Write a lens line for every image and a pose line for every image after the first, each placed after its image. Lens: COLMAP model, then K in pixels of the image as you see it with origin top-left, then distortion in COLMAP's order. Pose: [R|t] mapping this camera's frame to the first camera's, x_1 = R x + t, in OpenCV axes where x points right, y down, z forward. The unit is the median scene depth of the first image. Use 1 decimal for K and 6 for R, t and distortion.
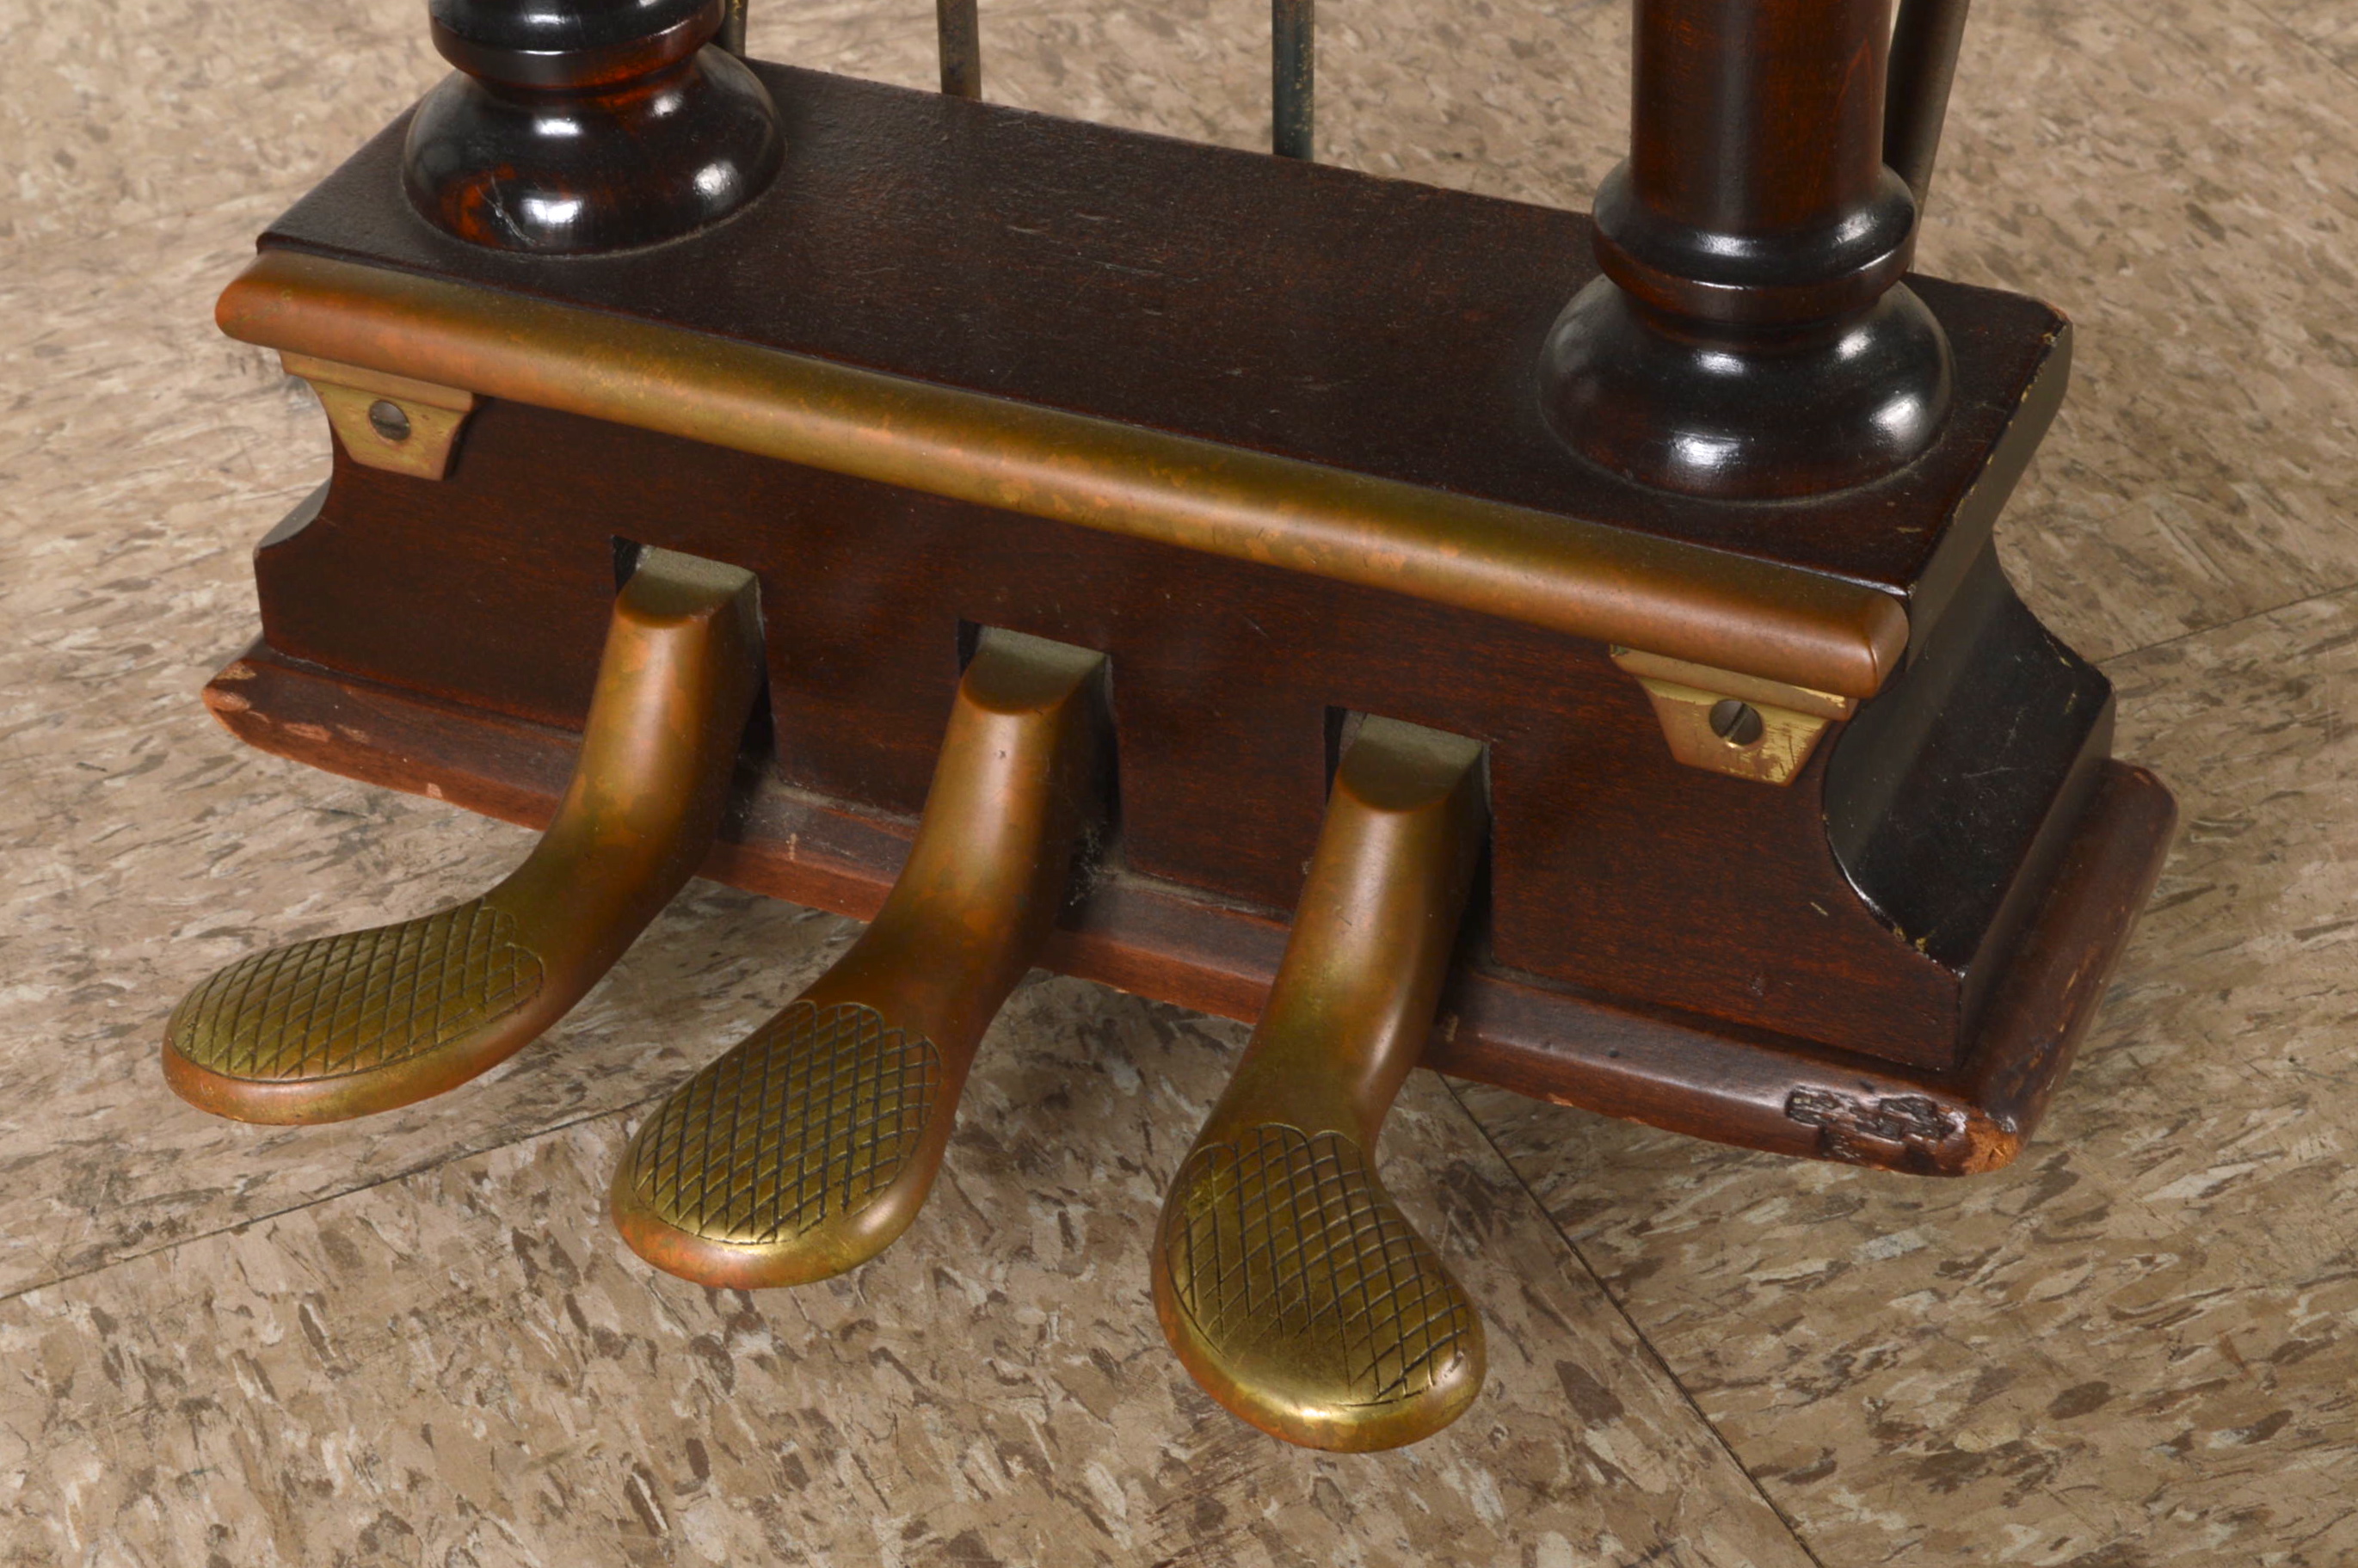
lens RADIAL K [[4729.7, 0, 1180.5], [0, 4729.7, 735.2], [0, 0, 1]] dist [0.002537, 0.053143]
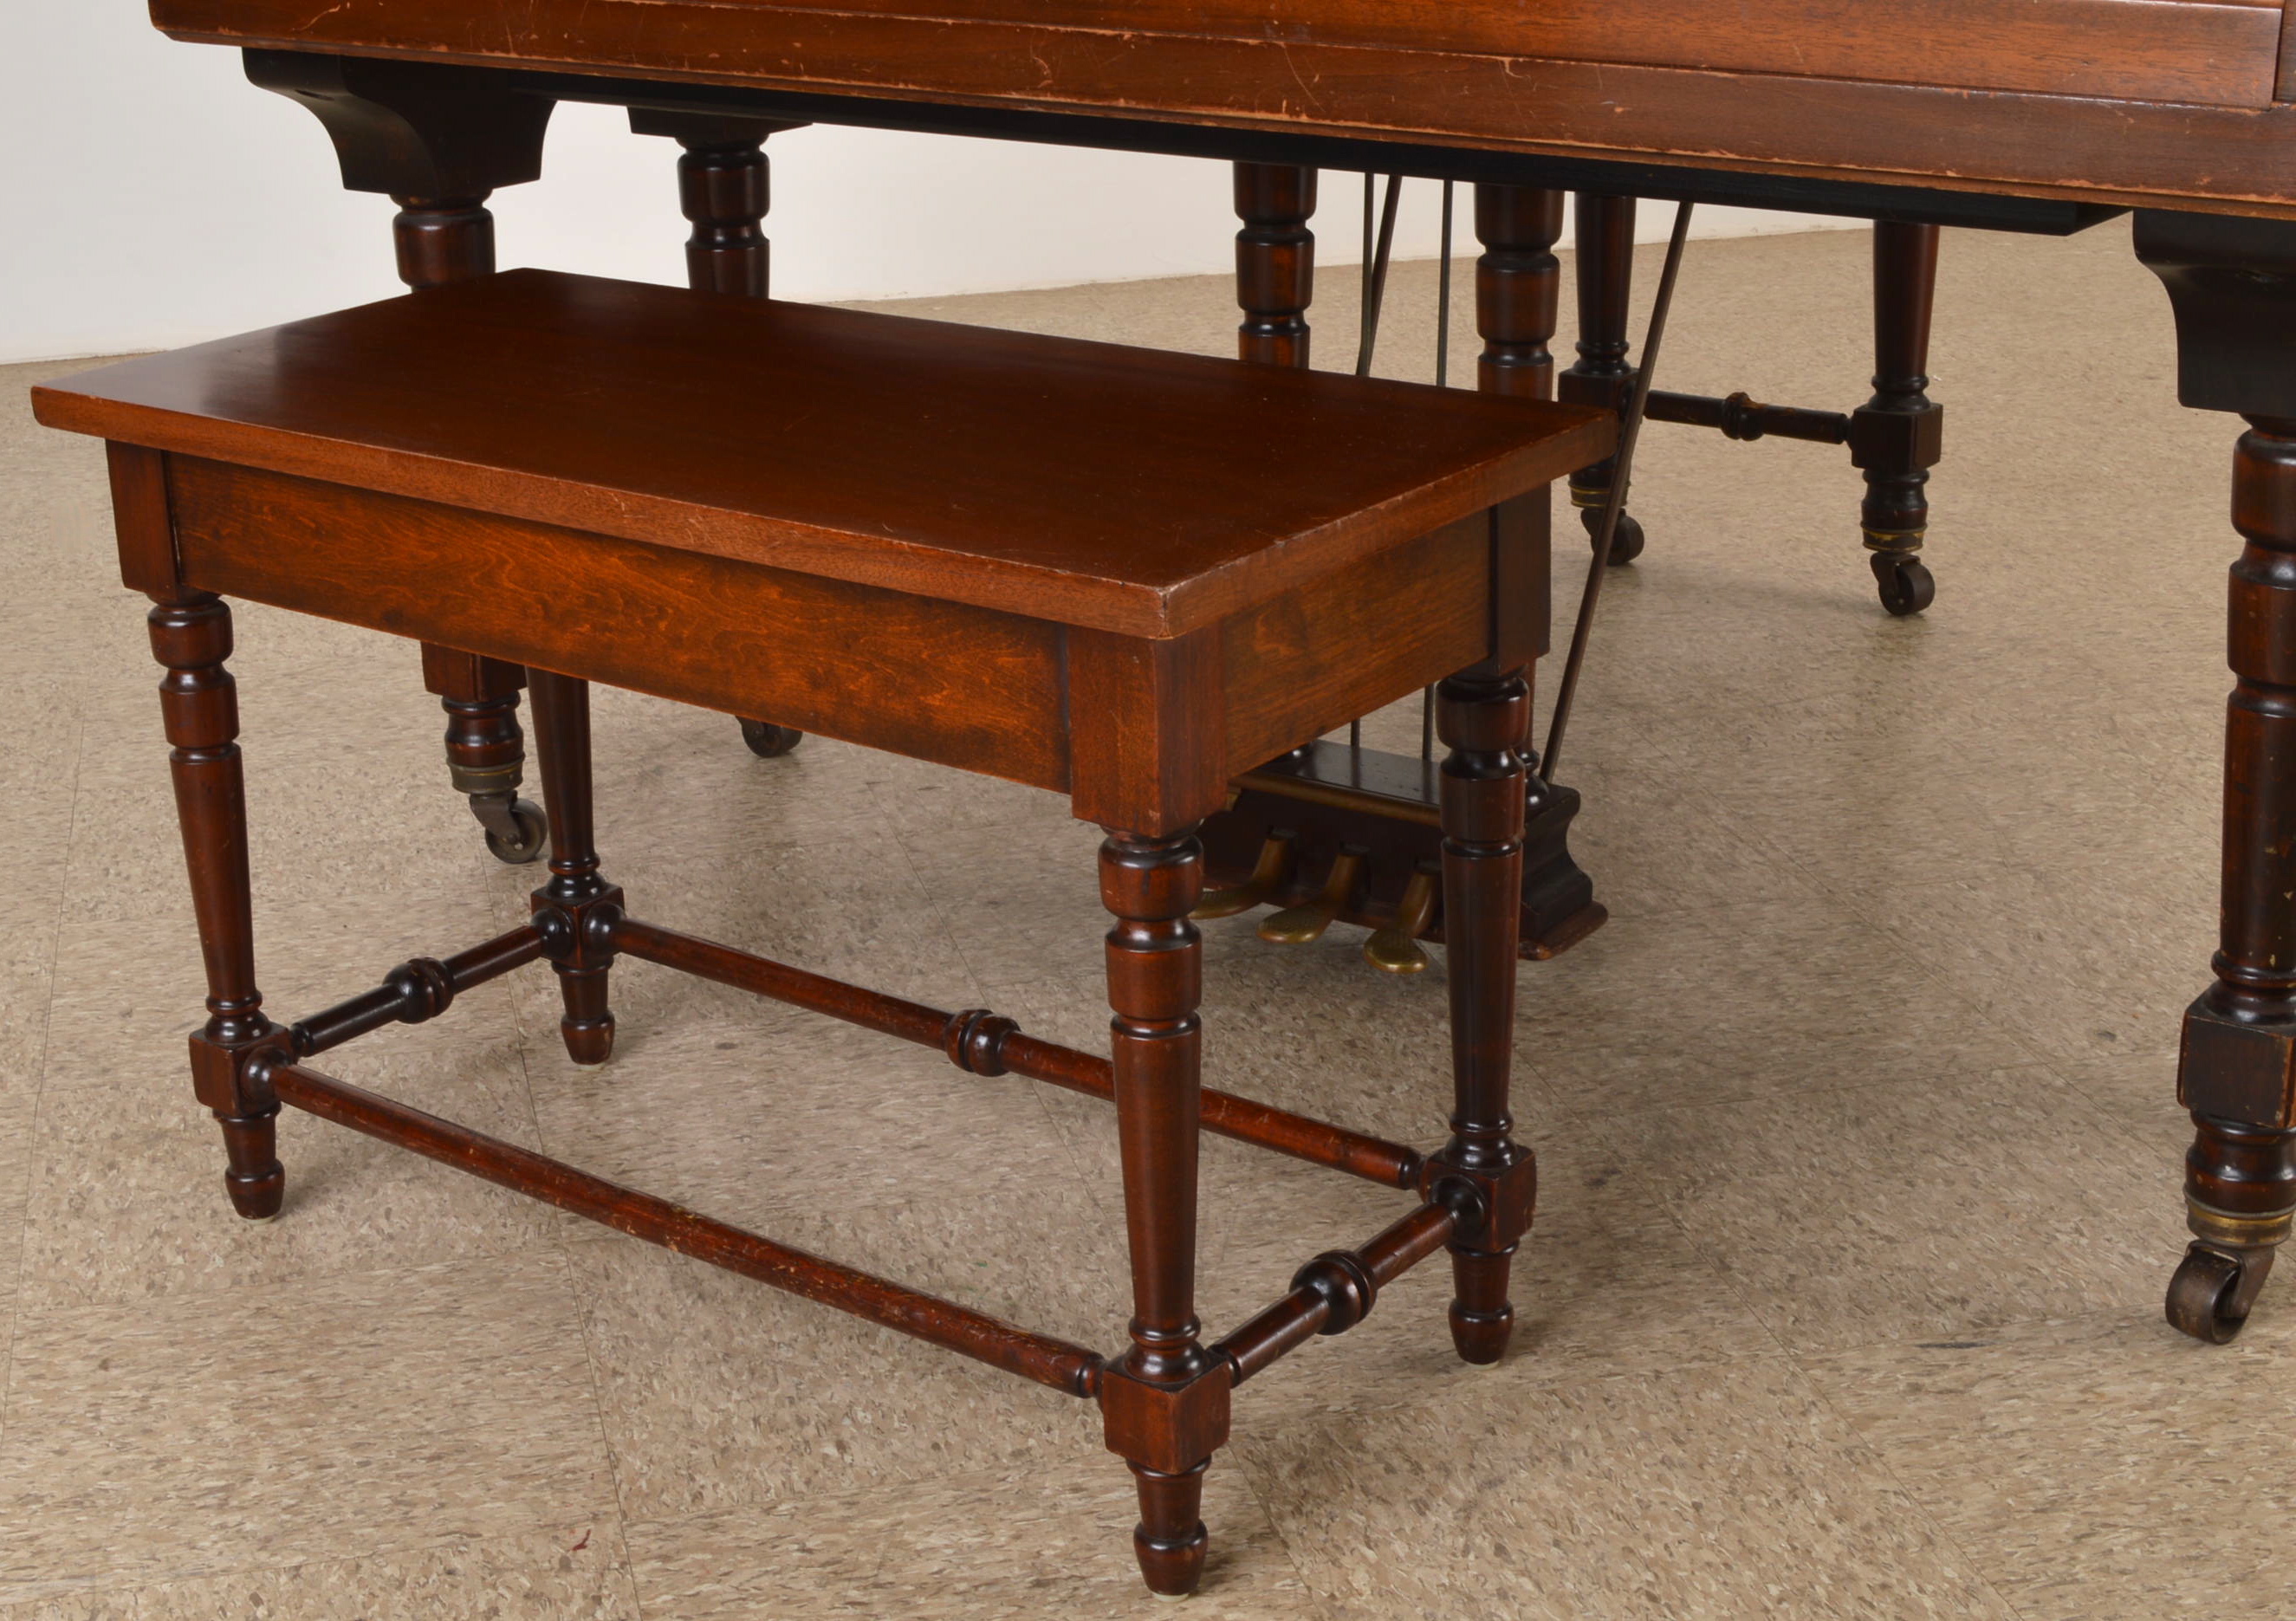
lens RADIAL K [[3458.6, 0, 997.2], [0, 3458.6, 843.0], [0, 0, 1]] dist [-0.025158, -0.026874]
pose [[0.978883, 0.078972, -0.188552, 0.264633], [-0.125270, 0.960626, -0.248002, 0.860618], [0.161543, 0.266385, 0.950233, -2.285072]]
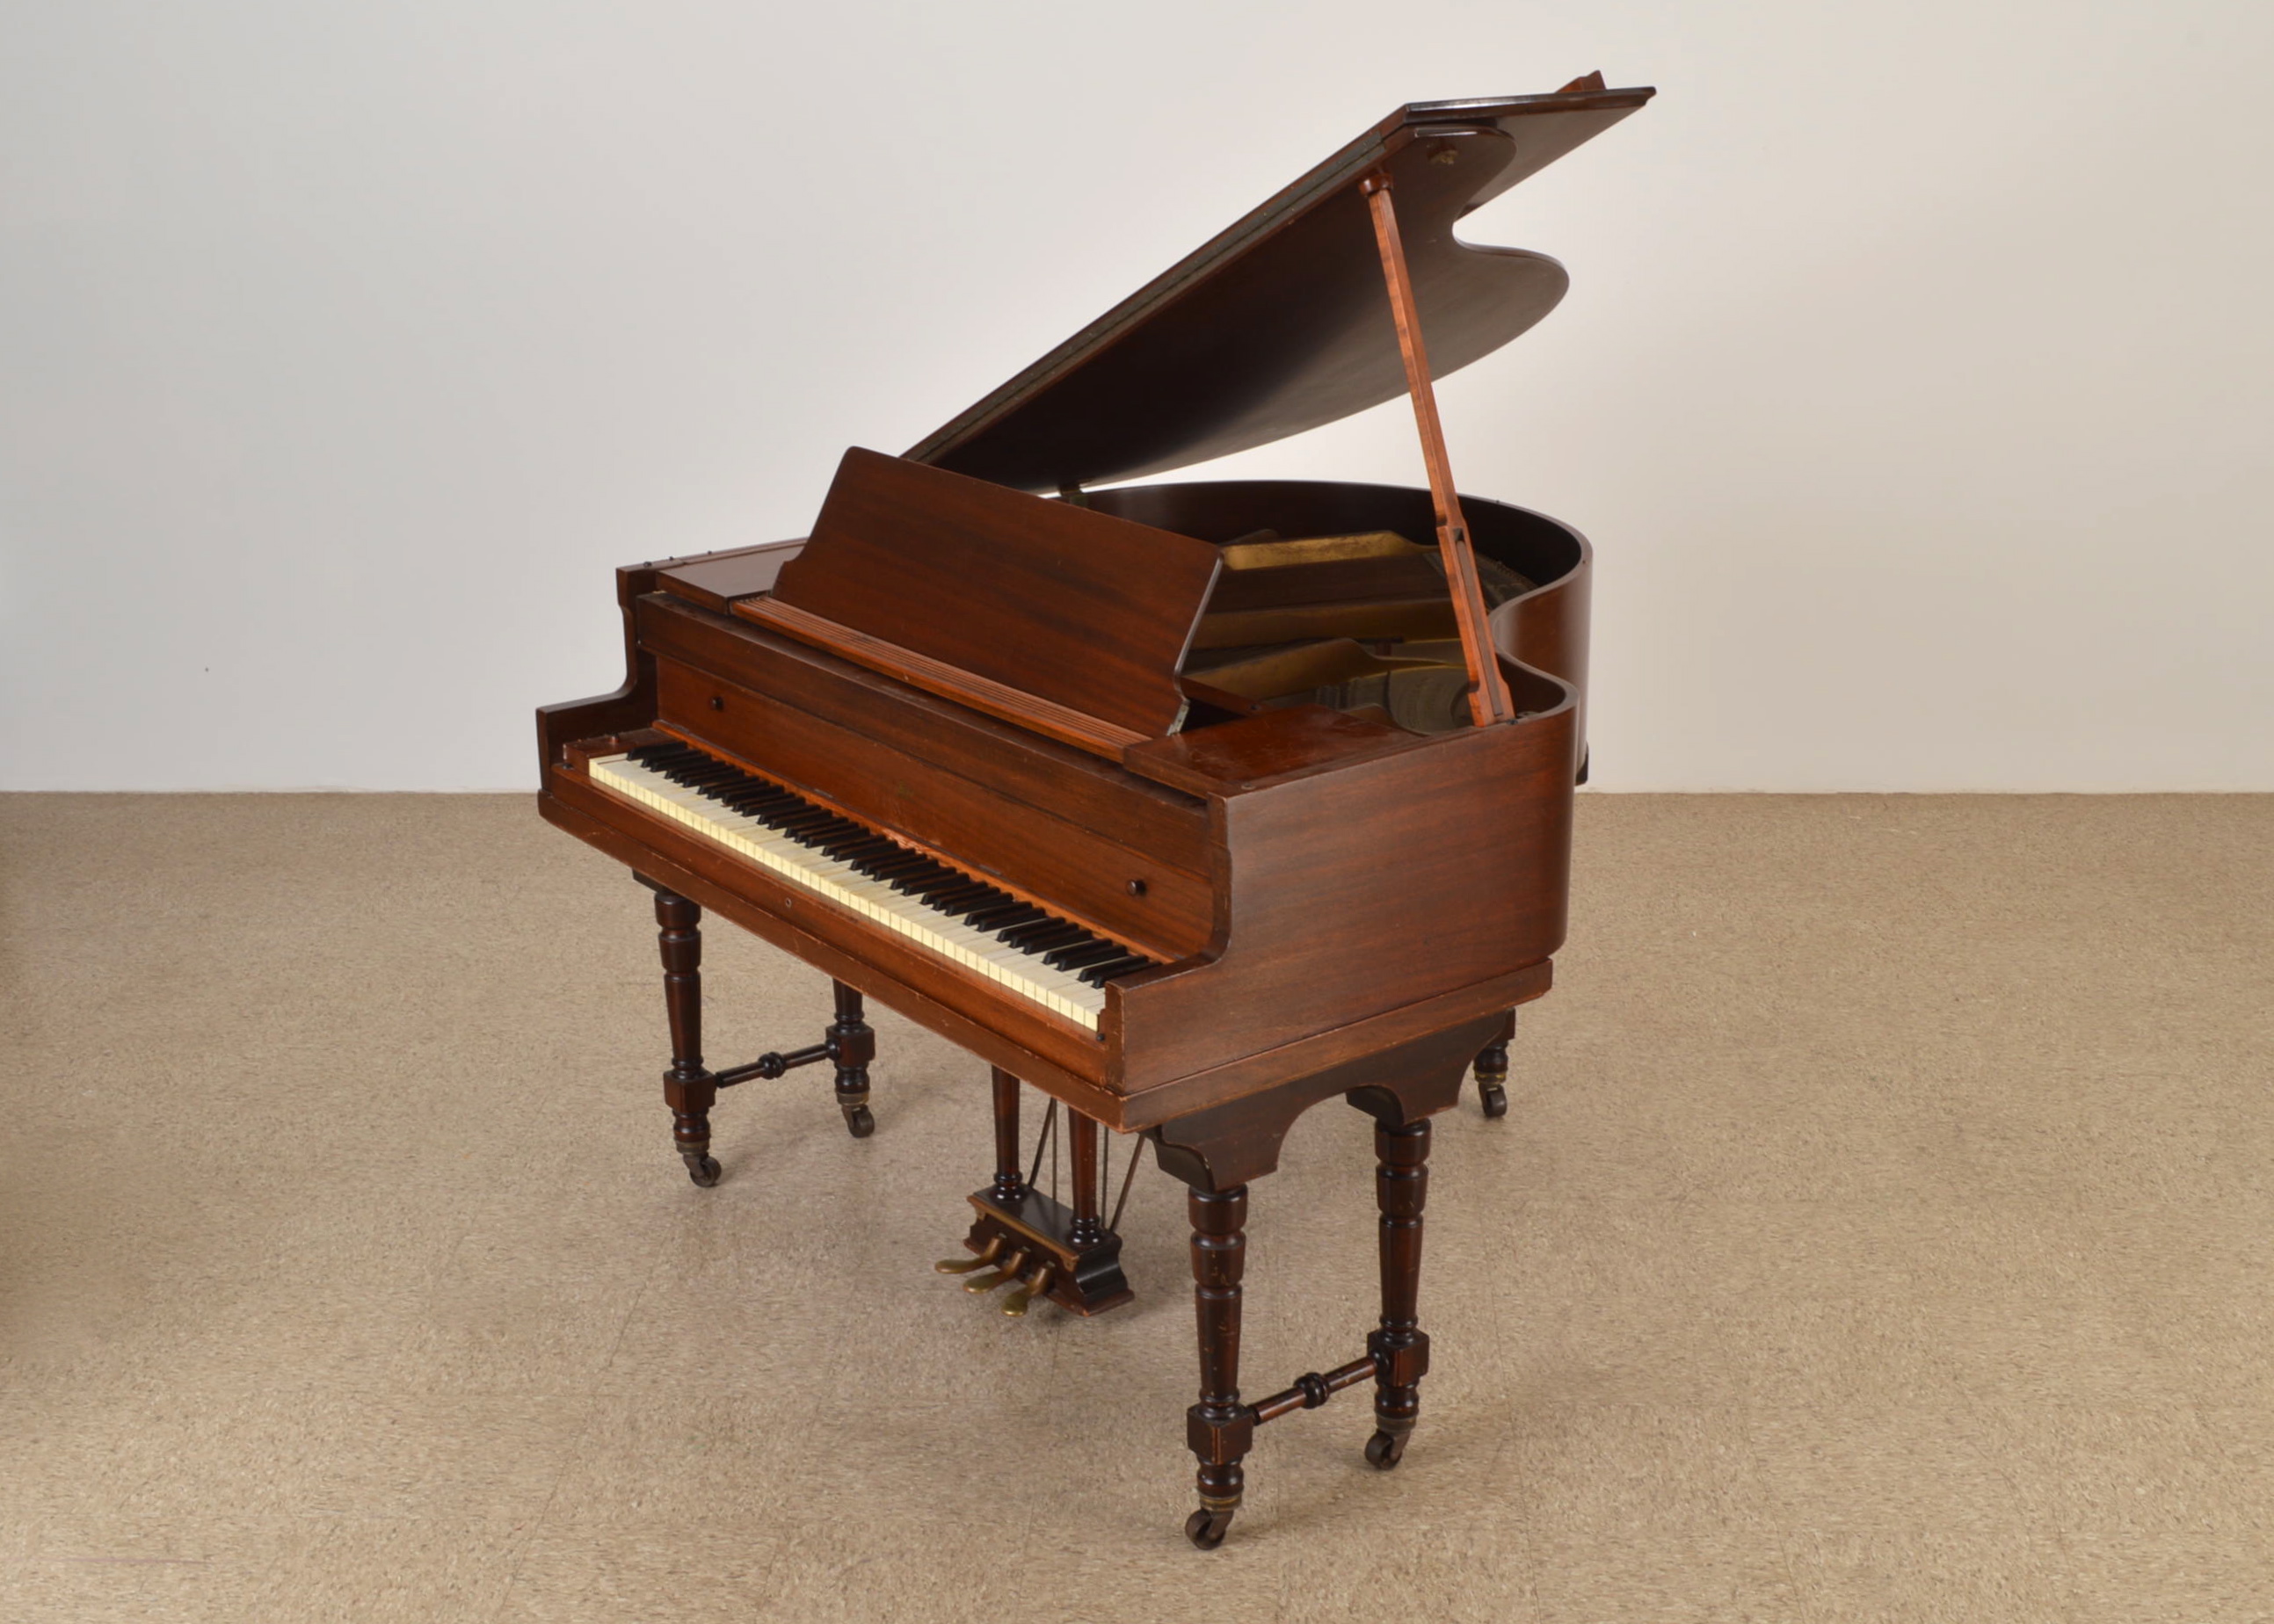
lens RADIAL K [[2818.3, 0, 1172.6], [0, 2818.3, 812.8], [0, 0, 1]] dist [-0.056992, 0.019153]
pose [[0.900555, 0.165596, -0.401968, 2.451785], [-0.274248, 0.933818, -0.229719, 0.396694], [0.337324, 0.317114, 0.886370, -4.392207]]
